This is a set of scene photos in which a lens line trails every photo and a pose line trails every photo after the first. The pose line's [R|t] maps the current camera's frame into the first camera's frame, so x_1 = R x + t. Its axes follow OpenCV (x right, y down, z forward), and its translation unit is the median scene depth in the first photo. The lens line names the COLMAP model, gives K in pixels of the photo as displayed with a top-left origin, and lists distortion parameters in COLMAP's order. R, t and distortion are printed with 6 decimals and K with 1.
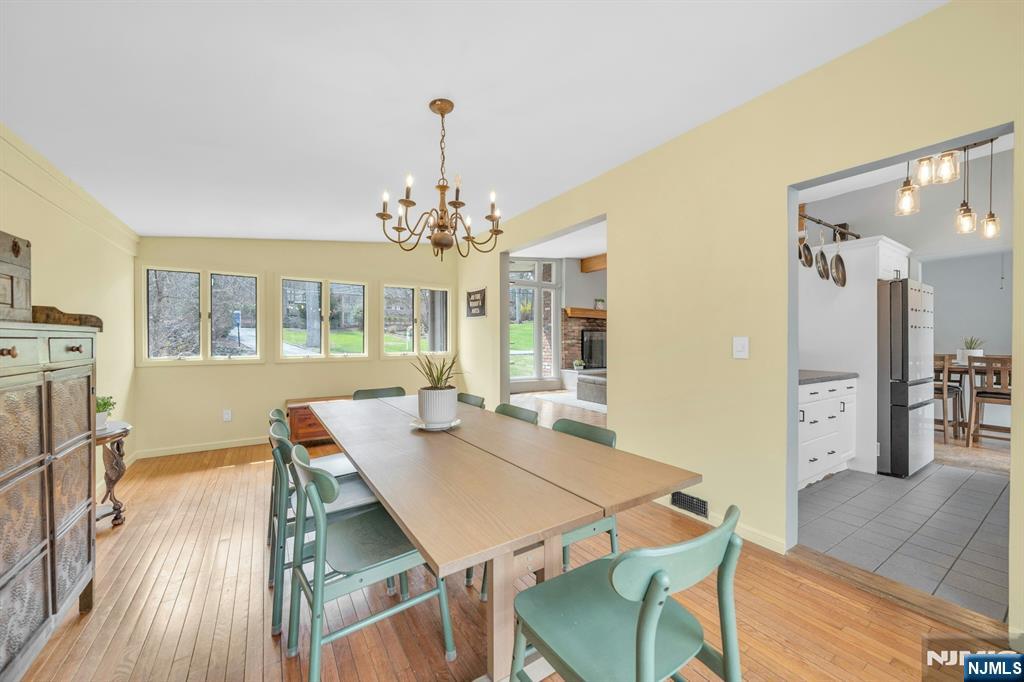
lens RADIAL K [[381.5, 0, 510.5], [0, 381.5, 343.5], [0, 0, 1]] dist [-0.001391, -0.000185]
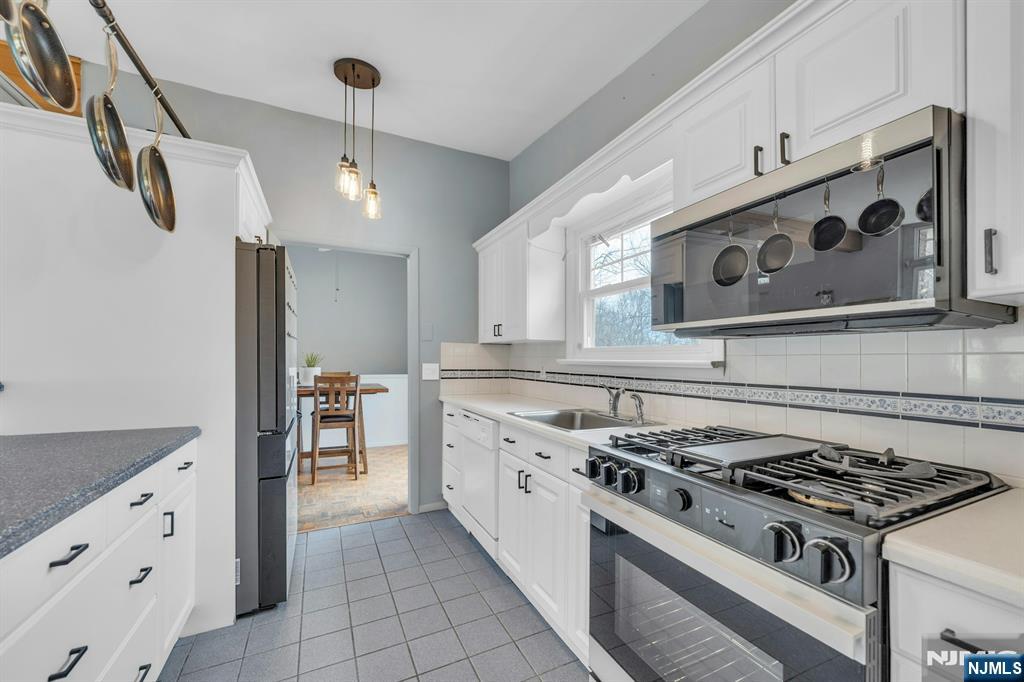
lens RADIAL K [[398.6, 0, 513.7], [0, 398.6, 359.4], [0, 0, 1]] dist [0.000096, 0.000005]
pose [[0.128327, -0.001074, 0.991731, 0.482620], [-0.001786, 0.999998, 0.001314, -0.006341], [-0.991730, -0.001939, 0.128324, 0.562894]]
